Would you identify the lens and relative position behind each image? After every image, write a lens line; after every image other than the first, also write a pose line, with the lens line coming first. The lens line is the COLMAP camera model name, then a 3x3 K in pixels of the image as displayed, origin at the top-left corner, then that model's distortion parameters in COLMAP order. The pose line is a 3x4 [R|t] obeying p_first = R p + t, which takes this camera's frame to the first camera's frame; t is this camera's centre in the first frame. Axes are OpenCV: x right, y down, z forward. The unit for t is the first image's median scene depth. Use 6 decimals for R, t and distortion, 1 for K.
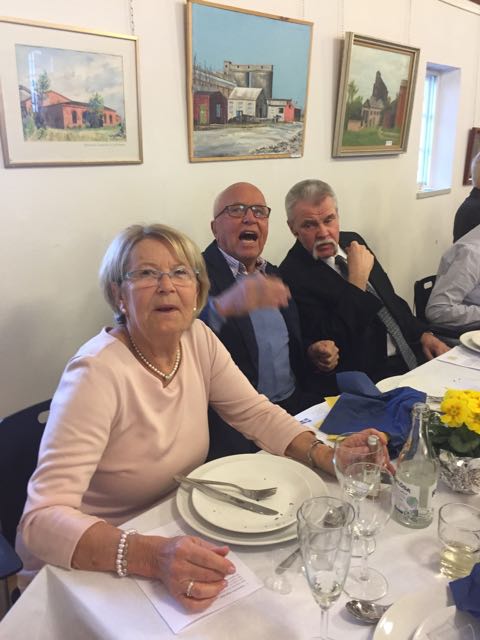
lens RADIAL K [[553.2, 0, 240.0], [0, 553.2, 320.0], [0, 0, 1]] dist [0.089054, -0.124190]
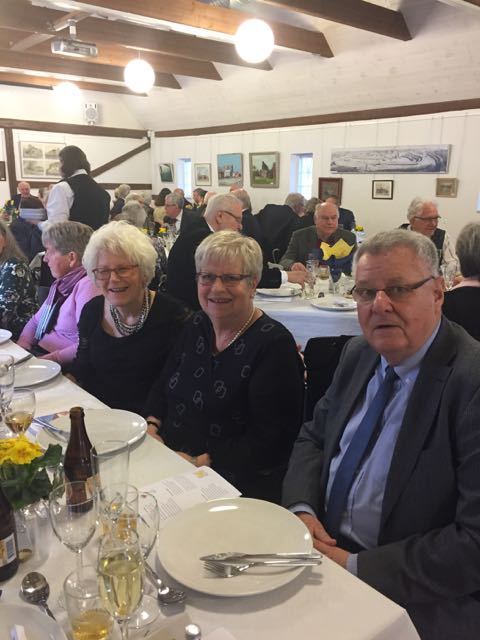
lens RADIAL K [[553.2, 0, 240.0], [0, 553.2, 320.0], [0, 0, 1]] dist [0.089054, -0.124190]
pose [[-0.115638, 0.214508, -0.969853, 4.241968], [-0.341251, 0.908392, 0.241603, -0.408147], [0.932832, 0.358902, -0.031843, 1.555480]]
